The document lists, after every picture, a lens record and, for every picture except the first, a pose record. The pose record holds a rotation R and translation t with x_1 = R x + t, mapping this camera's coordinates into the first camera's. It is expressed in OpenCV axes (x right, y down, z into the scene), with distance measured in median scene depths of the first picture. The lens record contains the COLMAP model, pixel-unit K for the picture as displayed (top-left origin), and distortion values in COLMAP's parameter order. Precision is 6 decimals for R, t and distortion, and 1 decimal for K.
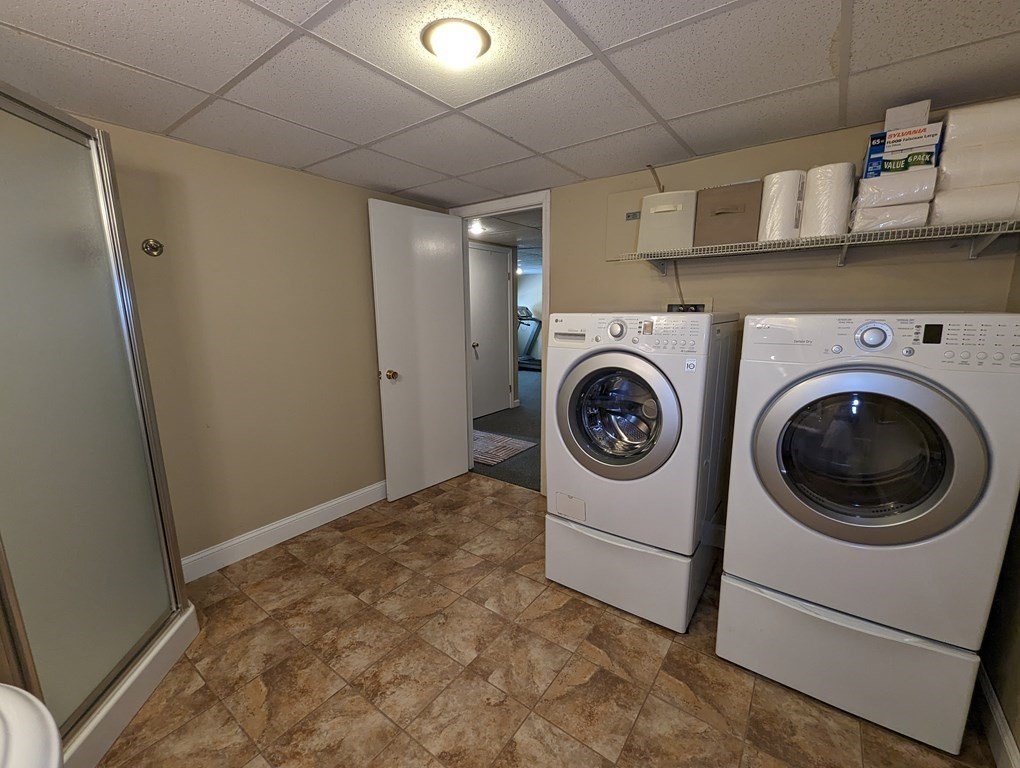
lens RADIAL K [[424.1, 0, 513.3], [0, 424.1, 384.7], [0, 0, 1]] dist [0.004555, 0.000884]
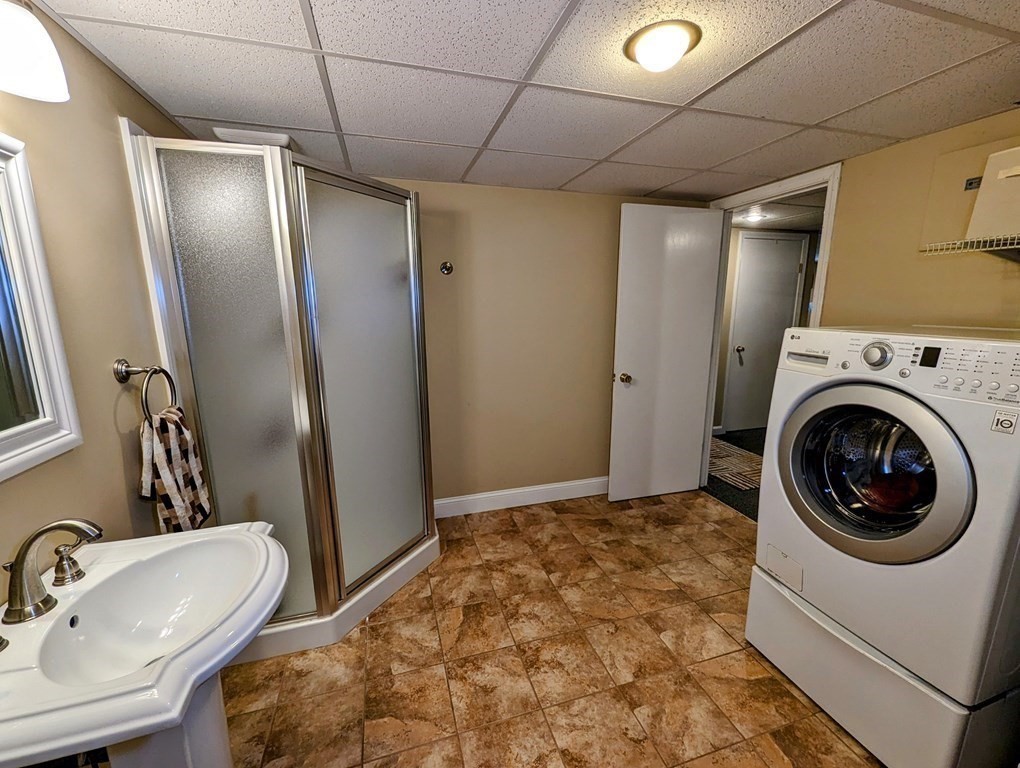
lens RADIAL K [[424.1, 0, 516.4], [0, 424.1, 385.3], [0, 0, 1]] dist [0.004555, 0.000884]
pose [[0.806976, 0.117394, -0.578798, 0.155459], [-0.106820, 0.992894, 0.052451, -0.045603], [0.580843, 0.019500, 0.813782, 0.038269]]
